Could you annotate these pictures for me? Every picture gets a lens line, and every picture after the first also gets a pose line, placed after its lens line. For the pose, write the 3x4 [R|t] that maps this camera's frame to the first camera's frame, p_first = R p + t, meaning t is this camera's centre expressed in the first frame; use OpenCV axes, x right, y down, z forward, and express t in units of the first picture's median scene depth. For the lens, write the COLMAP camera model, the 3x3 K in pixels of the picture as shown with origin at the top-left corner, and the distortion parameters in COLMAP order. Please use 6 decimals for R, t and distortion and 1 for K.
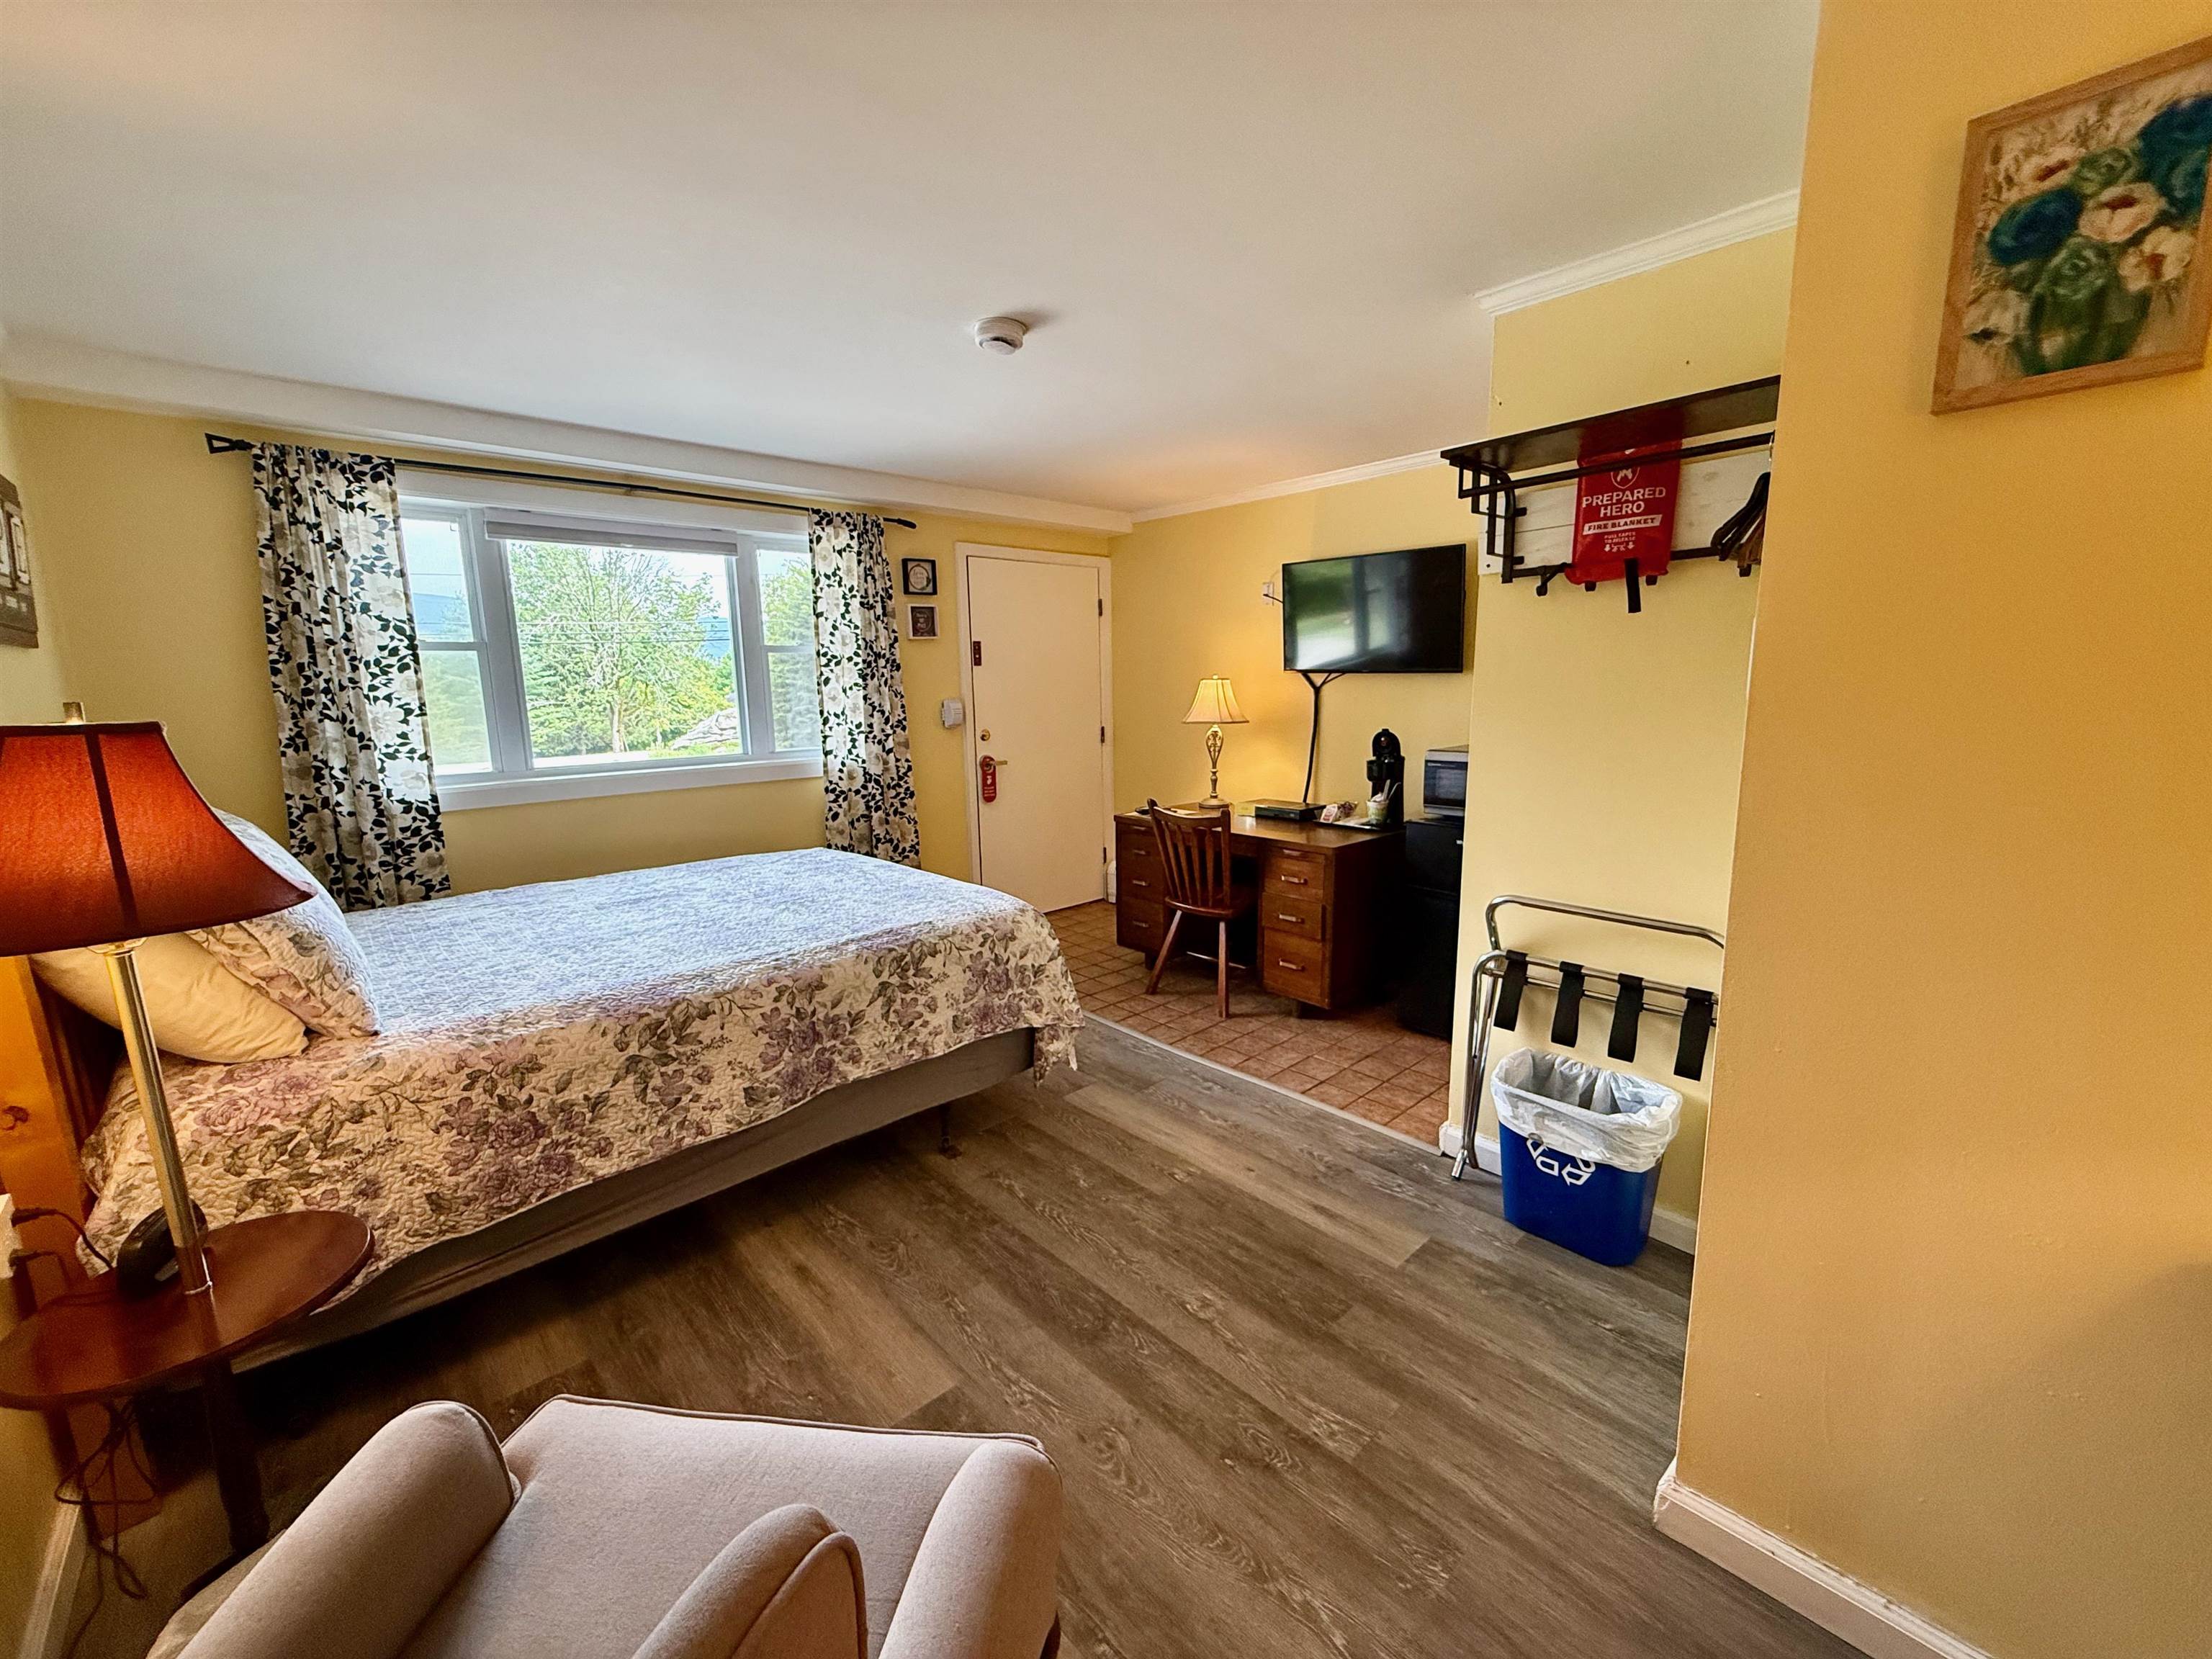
lens RADIAL K [[883.0, 0, 1098.1], [0, 883.0, 841.8], [0, 0, 1]] dist [-0.003015, -0.000200]
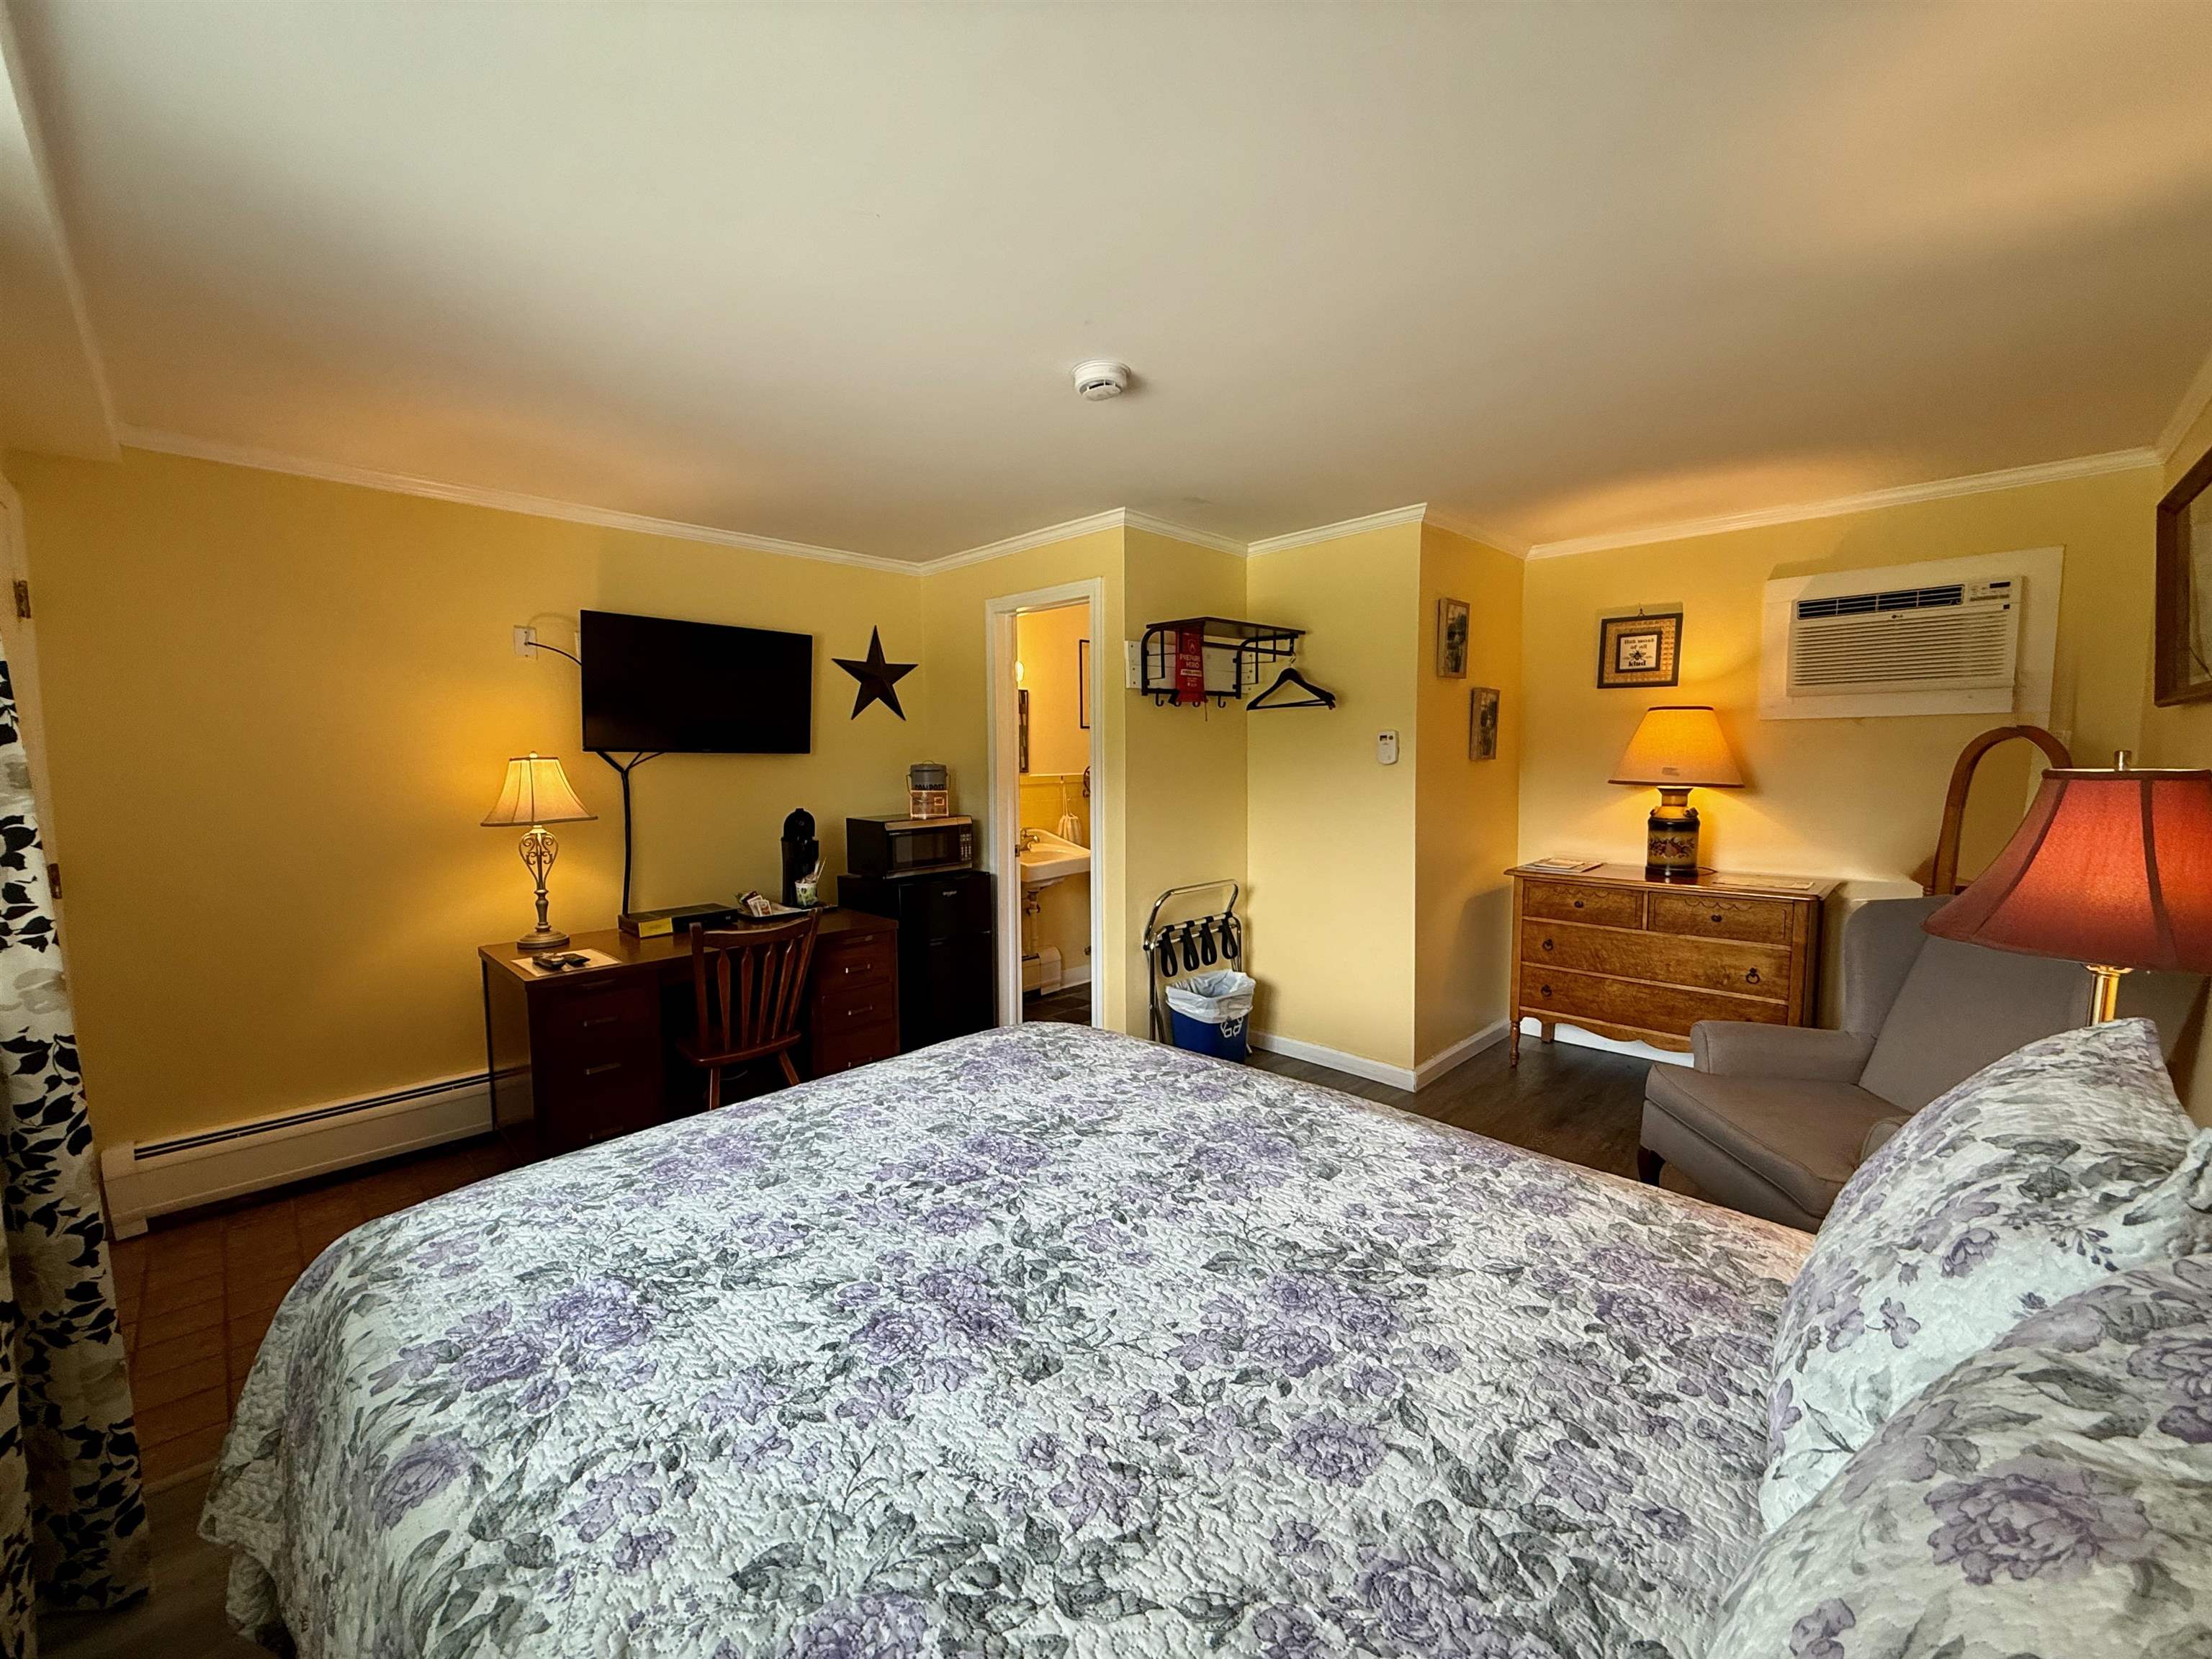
lens RADIAL K [[883.0, 0, 1108.5], [0, 883.0, 861.4], [0, 0, 1]] dist [-0.003015, -0.000200]
pose [[-0.065522, -0.107138, 0.992083, -0.744025], [0.188158, 0.975058, 0.117726, -0.135027], [-0.979951, 0.194382, -0.043729, 0.790502]]
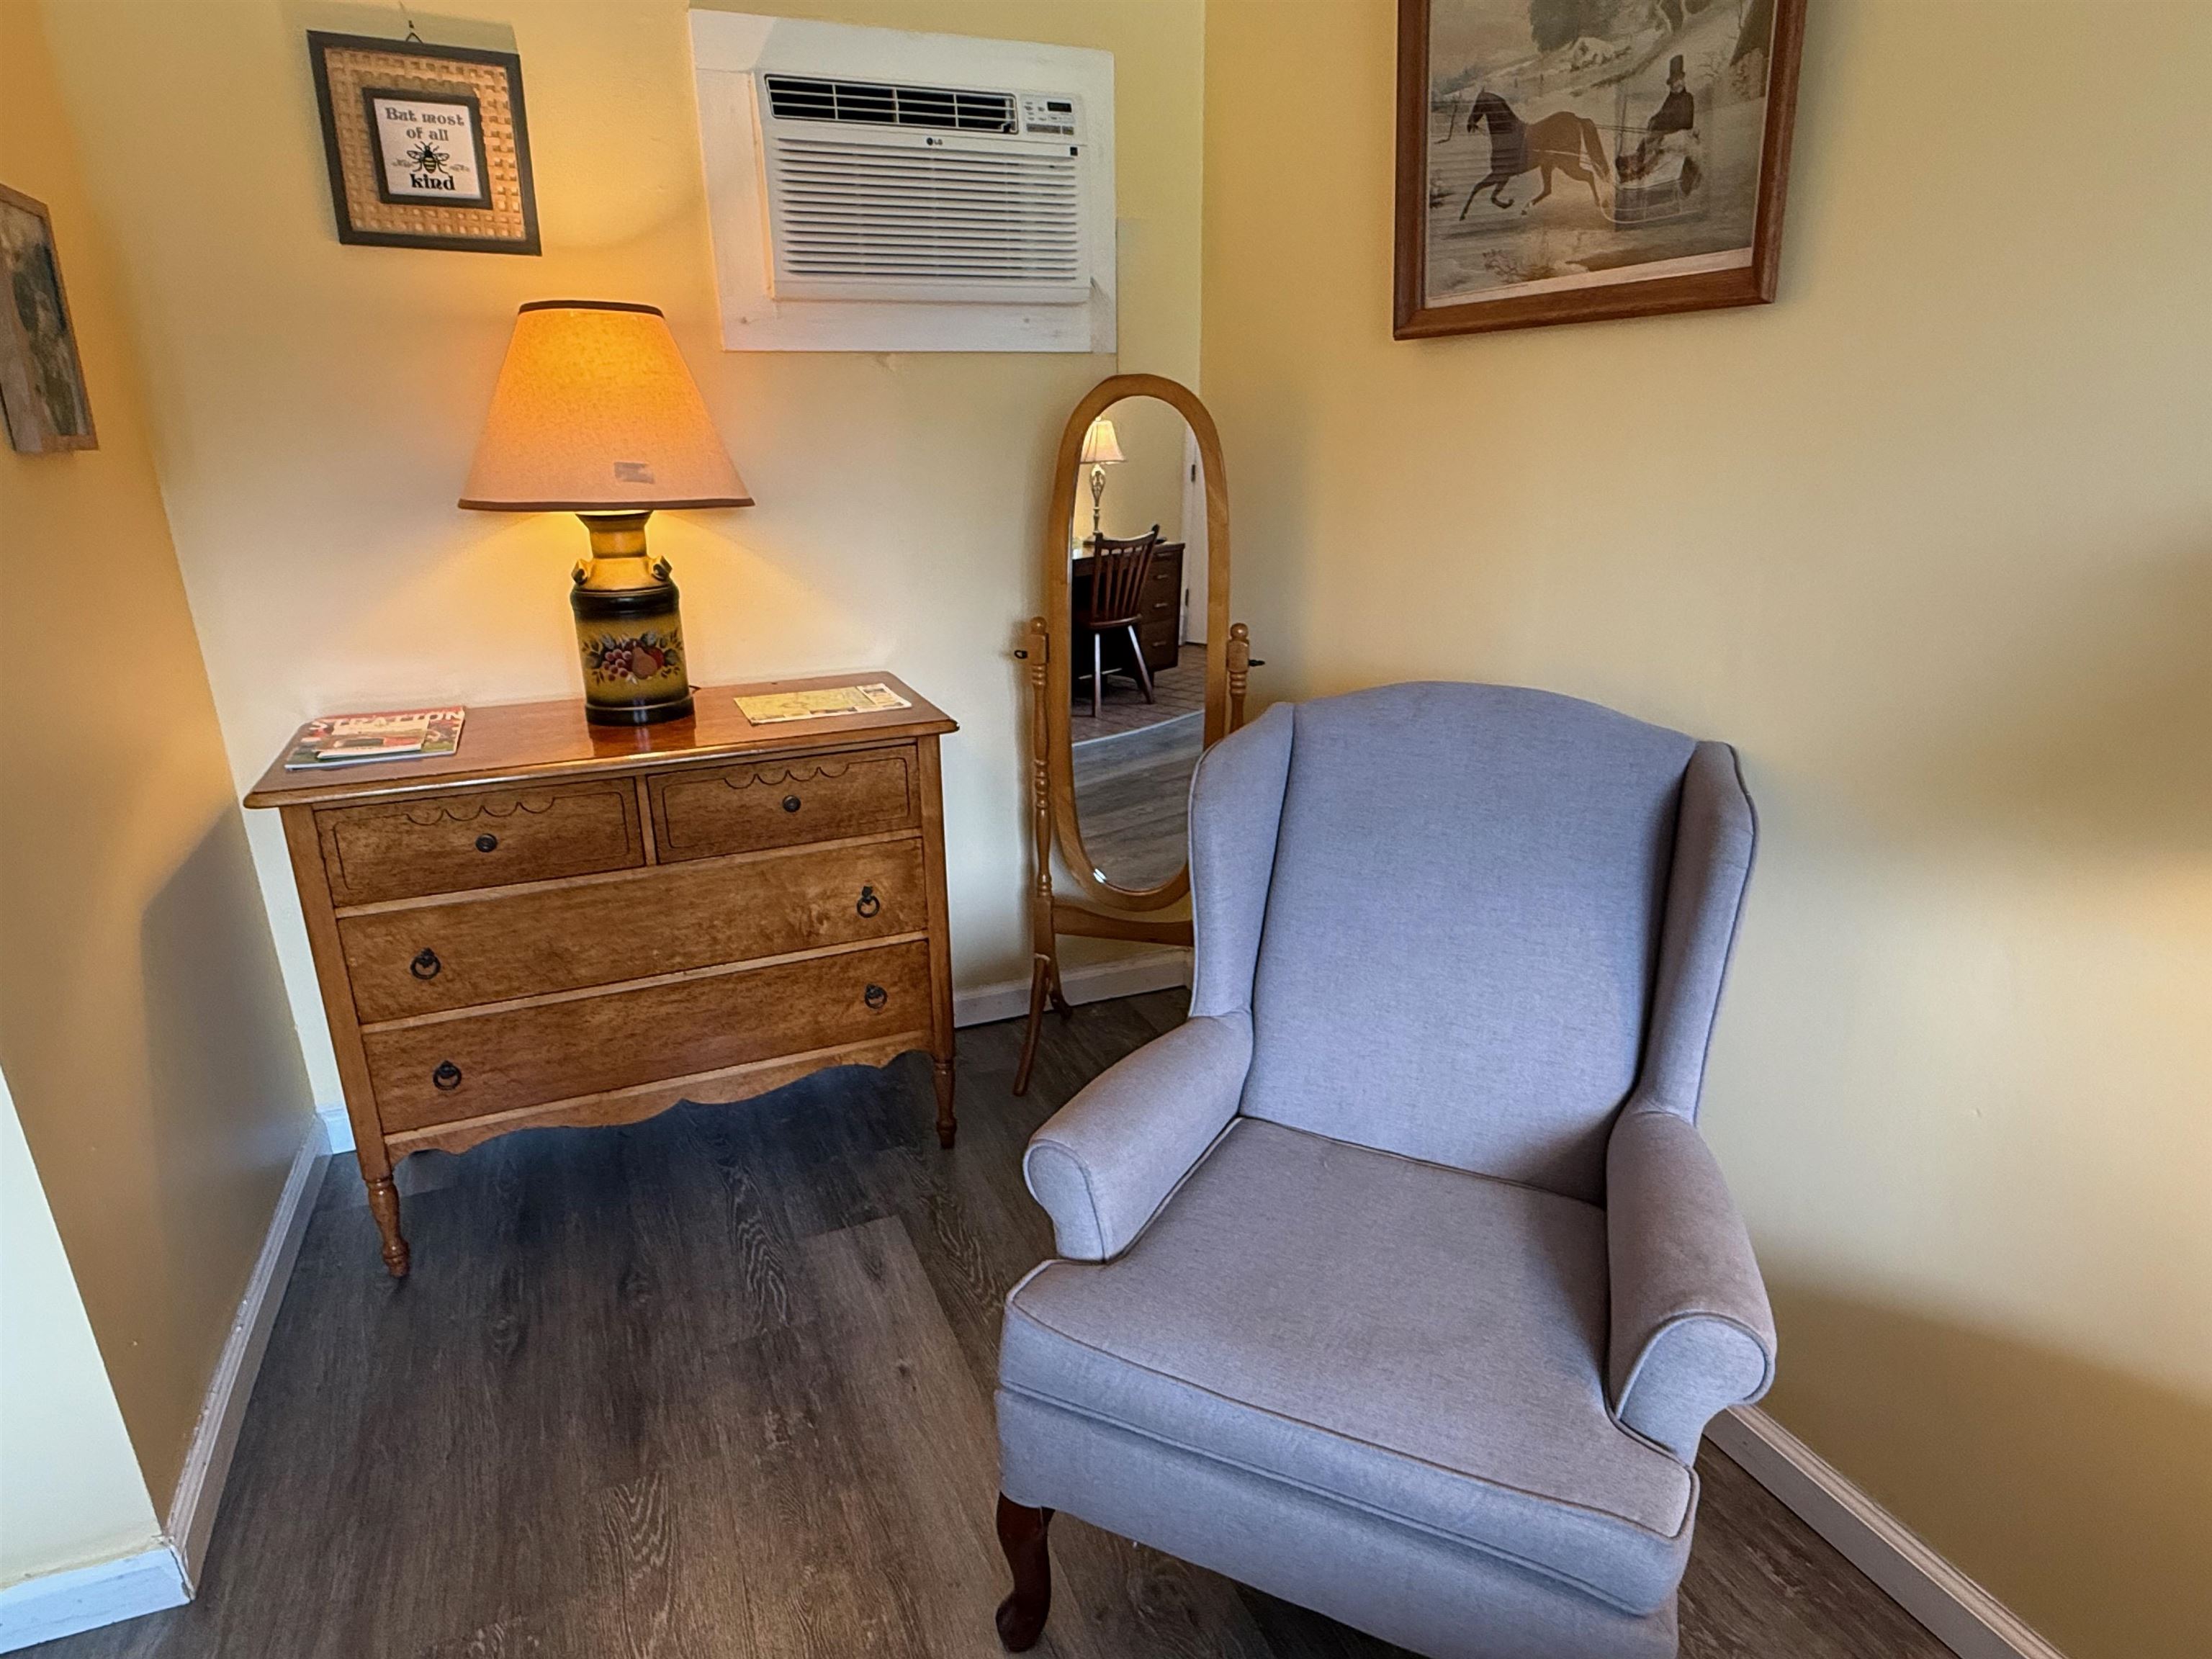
lens RADIAL K [[1287.4, 0, 1083.4], [0, 1287.4, 832.8], [0, 0, 1]] dist [-0.001825, 0.000851]
pose [[-0.943718, -0.075838, 0.321939, -0.245705], [0.083786, 0.886795, 0.454505, -0.103941], [-0.319963, 0.455898, -0.830530, 0.618557]]
